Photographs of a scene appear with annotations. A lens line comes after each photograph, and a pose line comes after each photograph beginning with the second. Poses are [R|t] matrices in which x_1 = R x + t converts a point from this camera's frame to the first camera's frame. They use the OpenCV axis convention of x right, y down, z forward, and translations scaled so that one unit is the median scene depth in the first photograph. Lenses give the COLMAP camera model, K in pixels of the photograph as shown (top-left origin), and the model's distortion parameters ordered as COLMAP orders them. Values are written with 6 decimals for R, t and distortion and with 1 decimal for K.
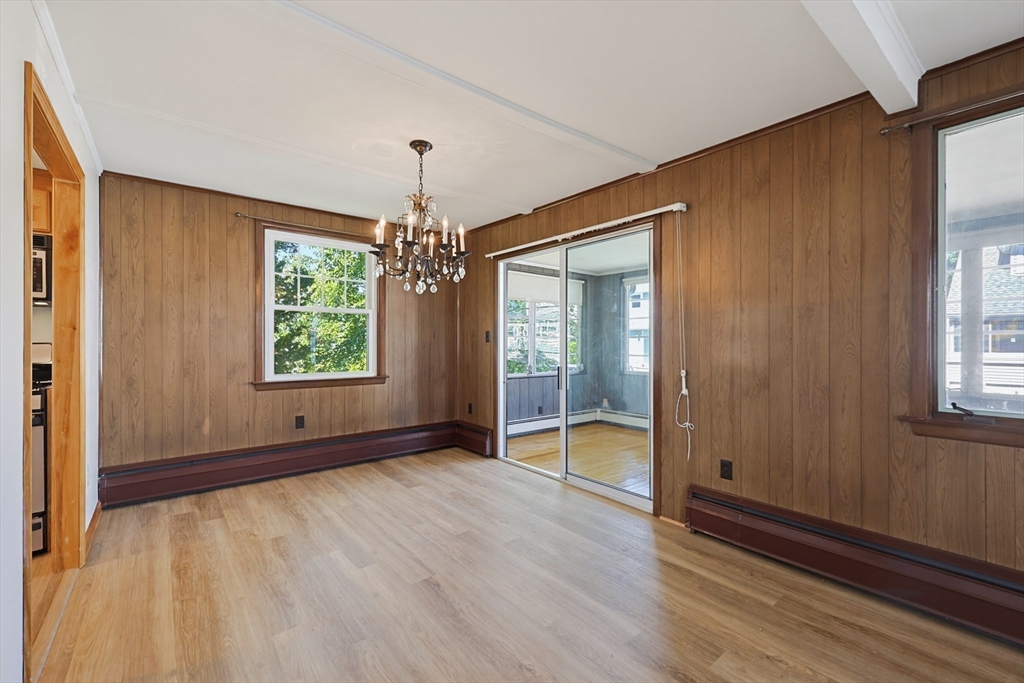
lens RADIAL K [[440.1, 0, 513.9], [0, 440.1, 343.2], [0, 0, 1]] dist [-0.001274, 0.000529]
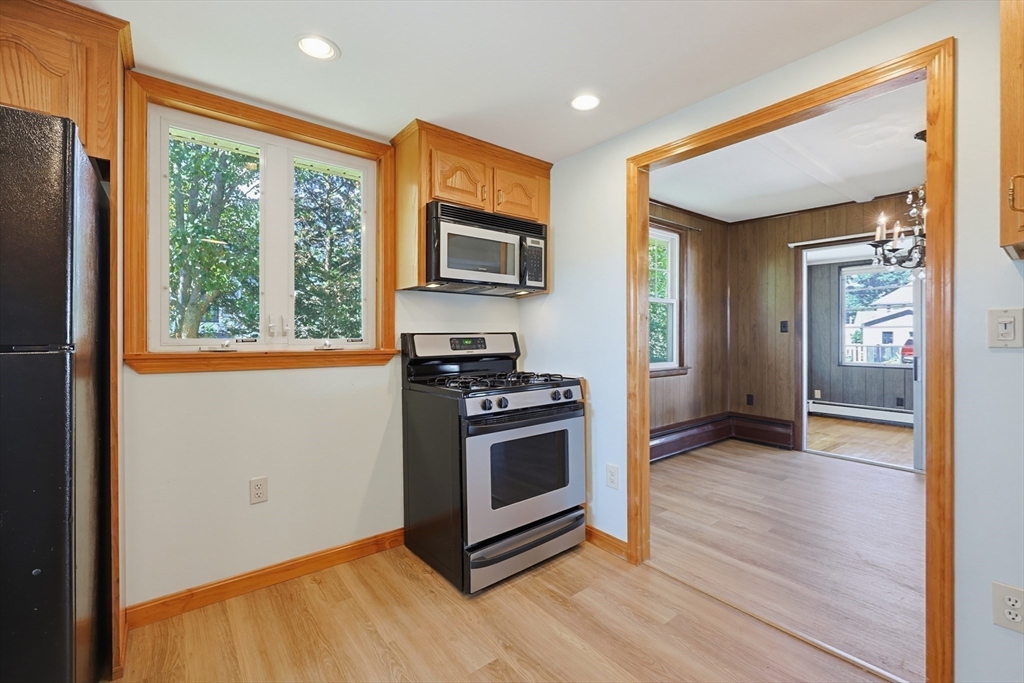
lens RADIAL K [[440.1, 0, 510.8], [0, 440.1, 335.4], [0, 0, 1]] dist [-0.001274, 0.000529]
pose [[0.999979, -0.003467, -0.005446, -0.807971], [0.003457, 0.999993, -0.001719, 0.004135], [0.005452, 0.001700, 0.999984, 0.009187]]
